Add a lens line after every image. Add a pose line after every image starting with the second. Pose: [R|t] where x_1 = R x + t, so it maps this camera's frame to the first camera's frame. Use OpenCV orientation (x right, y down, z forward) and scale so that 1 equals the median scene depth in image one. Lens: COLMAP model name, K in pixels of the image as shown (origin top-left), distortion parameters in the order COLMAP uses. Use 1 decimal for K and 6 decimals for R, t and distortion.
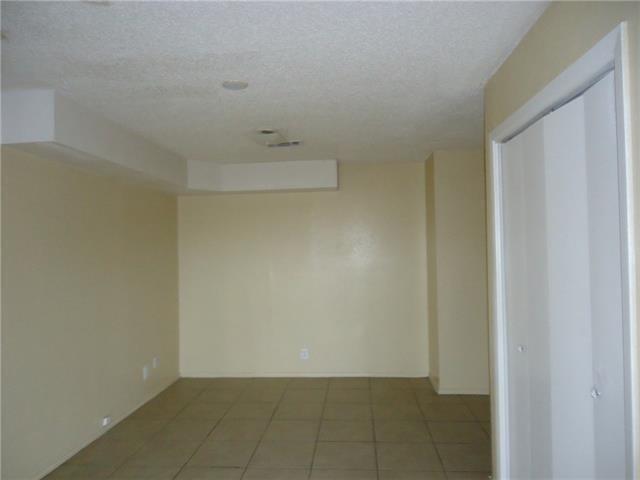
lens RADIAL K [[477.3, 0, 320.0], [0, 477.3, 240.6], [0, 0, 1]] dist [0.028743, 0.001233]
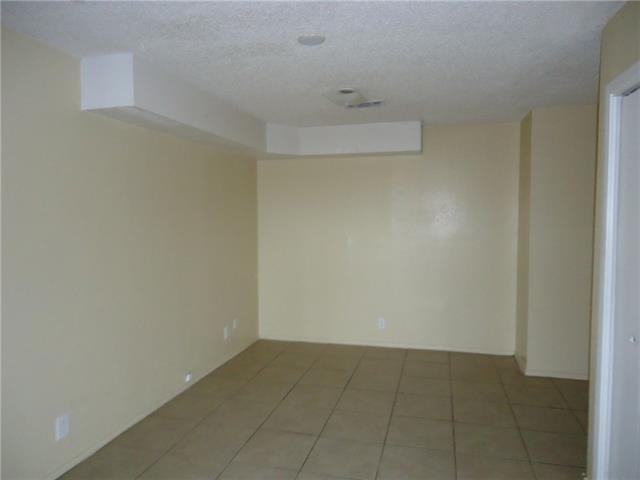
lens RADIAL K [[477.3, 0, 322.6], [0, 477.3, 239.7], [0, 0, 1]] dist [0.028743, 0.001233]
pose [[0.986270, 0.026471, -0.163008, 0.004967], [-0.014581, 0.997173, 0.073709, -0.005337], [0.164499, -0.070320, 0.983868, 0.045774]]
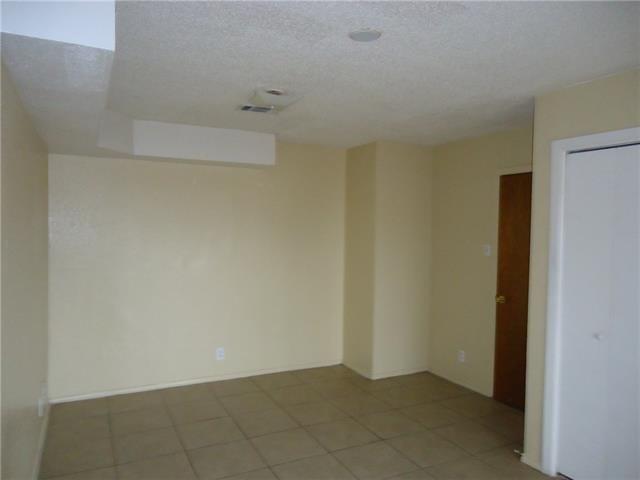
lens RADIAL K [[477.3, 0, 316.6], [0, 477.3, 244.1], [0, 0, 1]] dist [0.028743, 0.001233]
pose [[0.849662, 0.016091, 0.527082, -0.504048], [-0.043717, 0.998243, 0.039998, -0.006226], [-0.525513, -0.057027, 0.848872, 0.268032]]
